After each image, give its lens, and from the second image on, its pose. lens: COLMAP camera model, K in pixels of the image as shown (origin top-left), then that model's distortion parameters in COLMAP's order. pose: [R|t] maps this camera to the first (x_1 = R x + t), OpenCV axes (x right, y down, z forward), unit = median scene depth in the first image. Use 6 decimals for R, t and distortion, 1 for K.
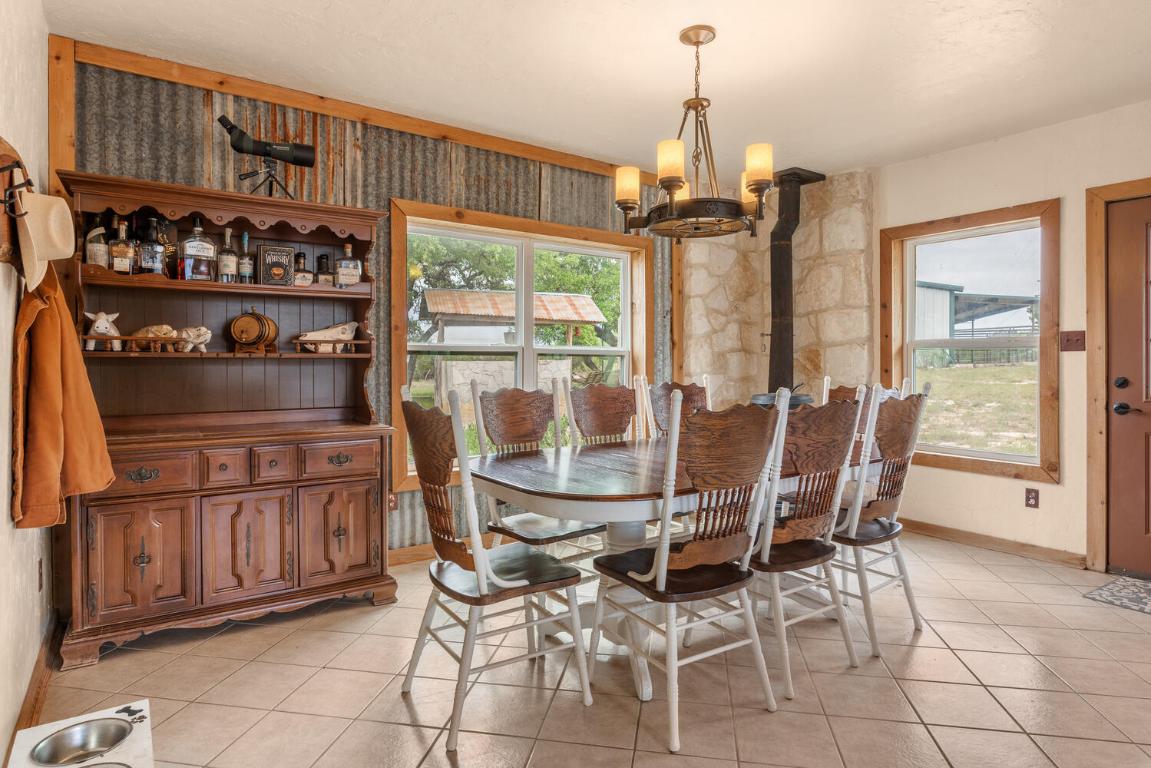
lens RADIAL K [[643.6, 0, 582.9], [0, 643.6, 366.1], [0, 0, 1]] dist [0.008175, 0.001137]
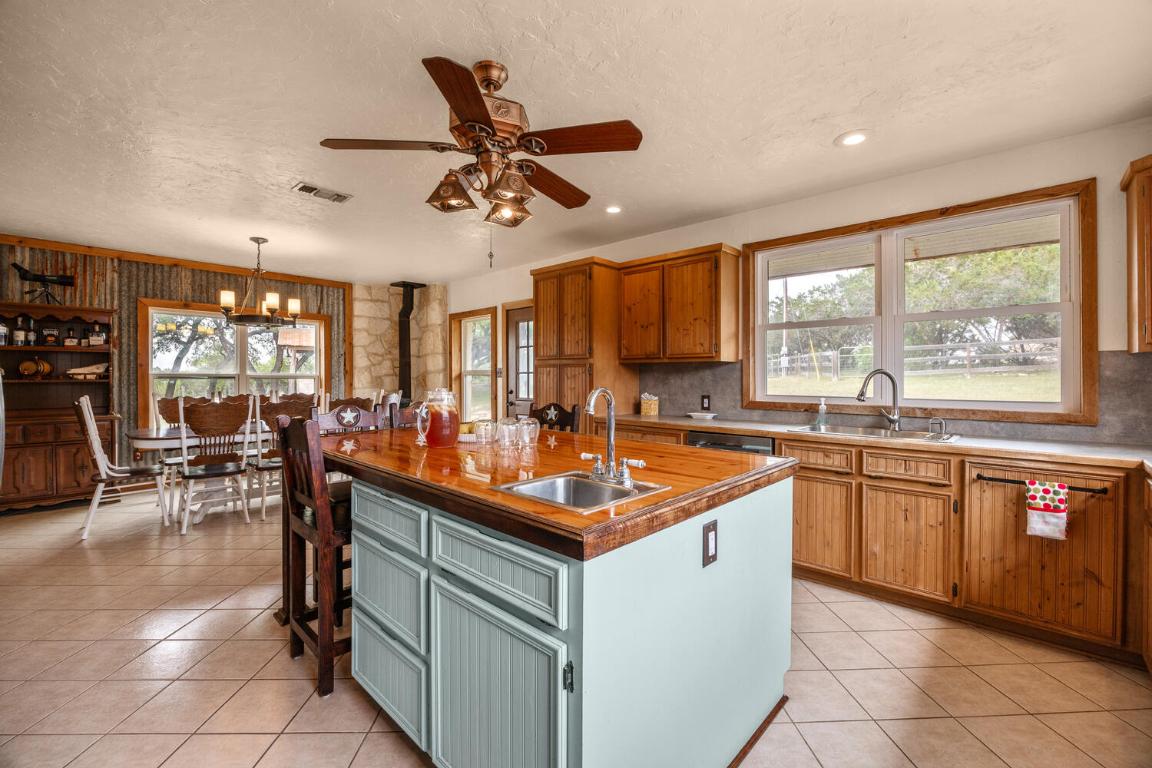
lens RADIAL K [[484.5, 0, 576.4], [0, 484.5, 377.8], [0, 0, 1]] dist [0.000294, 0.000327]
pose [[0.982014, -0.000561, 0.188807, 0.711588], [0.001120, 0.999995, -0.002855, -0.017011], [-0.188805, 0.003015, 0.982010, -0.660930]]
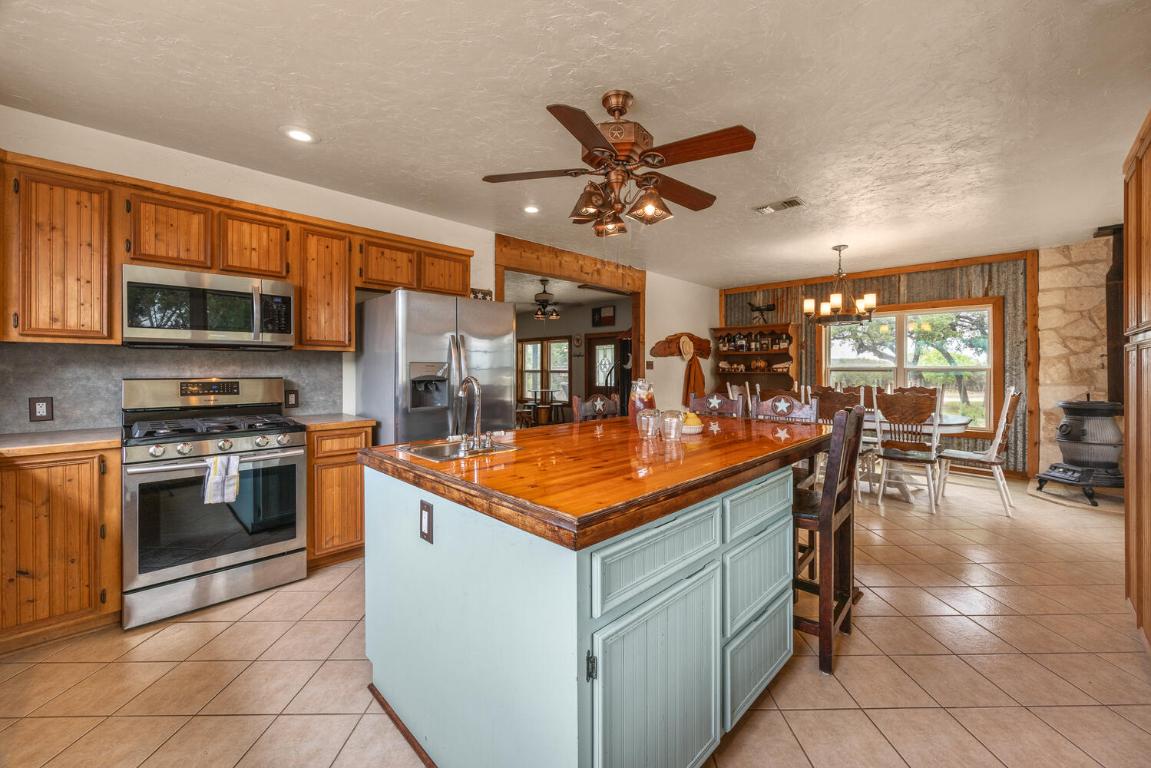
lens RADIAL K [[445.3, 0, 578.3], [0, 445.3, 373.9], [0, 0, 1]] dist [-0.001340, -0.000098]
pose [[0.179040, 0.009573, -0.983795, 1.284748], [-0.005499, 0.999947, 0.008730, -0.018591], [0.983826, 0.003847, 0.179083, -0.249282]]
